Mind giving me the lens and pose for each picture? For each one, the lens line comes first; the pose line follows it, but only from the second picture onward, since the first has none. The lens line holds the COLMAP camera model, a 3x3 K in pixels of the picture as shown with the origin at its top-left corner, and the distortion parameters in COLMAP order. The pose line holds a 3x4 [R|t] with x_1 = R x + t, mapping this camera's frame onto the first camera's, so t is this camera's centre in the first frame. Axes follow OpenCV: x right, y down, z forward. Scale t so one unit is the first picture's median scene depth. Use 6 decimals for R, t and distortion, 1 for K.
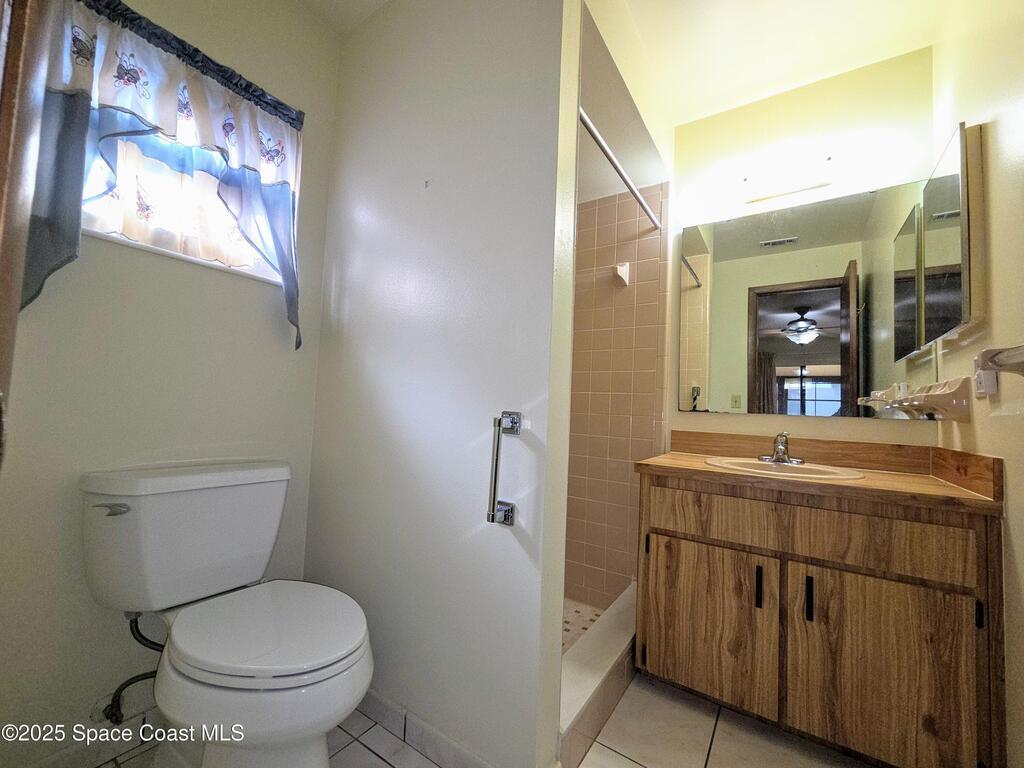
lens RADIAL K [[418.9, 0, 504.5], [0, 418.9, 387.2], [0, 0, 1]] dist [0.000676, -0.000039]
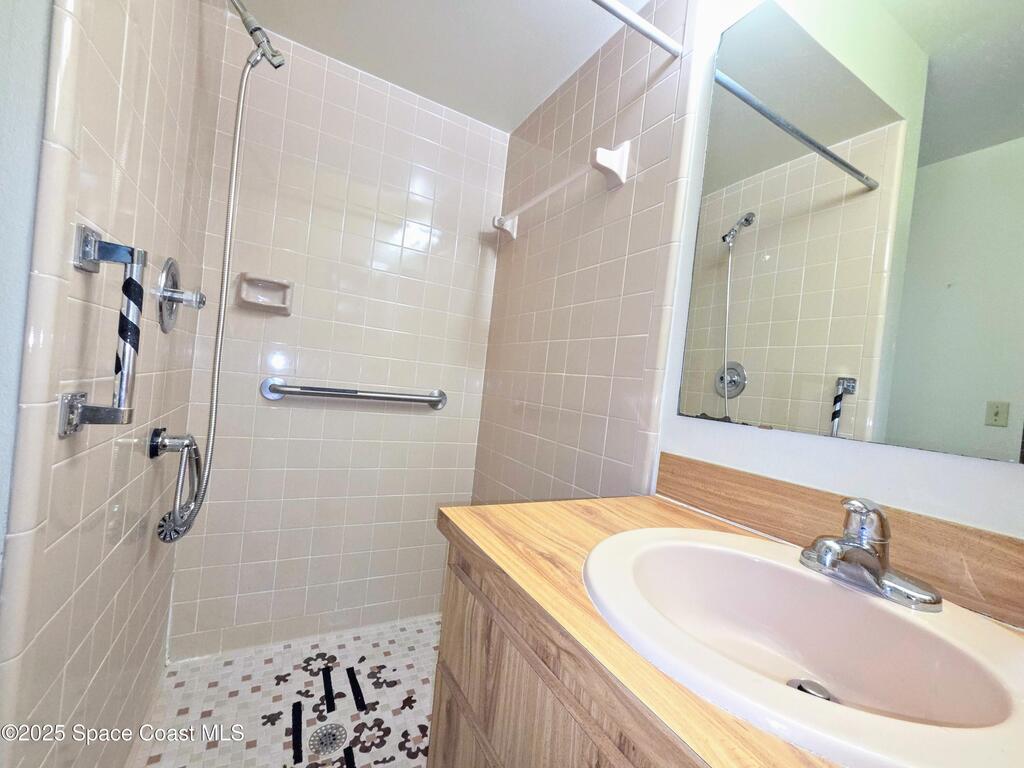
lens RADIAL K [[418.9, 0, 504.5], [0, 418.9, 387.2], [0, 0, 1]] dist [0.000676, -0.000039]
pose [[0.889262, 0.053947, -0.454205, 0.422416], [-0.040664, 0.998413, 0.038971, 0.012279], [0.455587, -0.016186, 0.890044, 0.431685]]
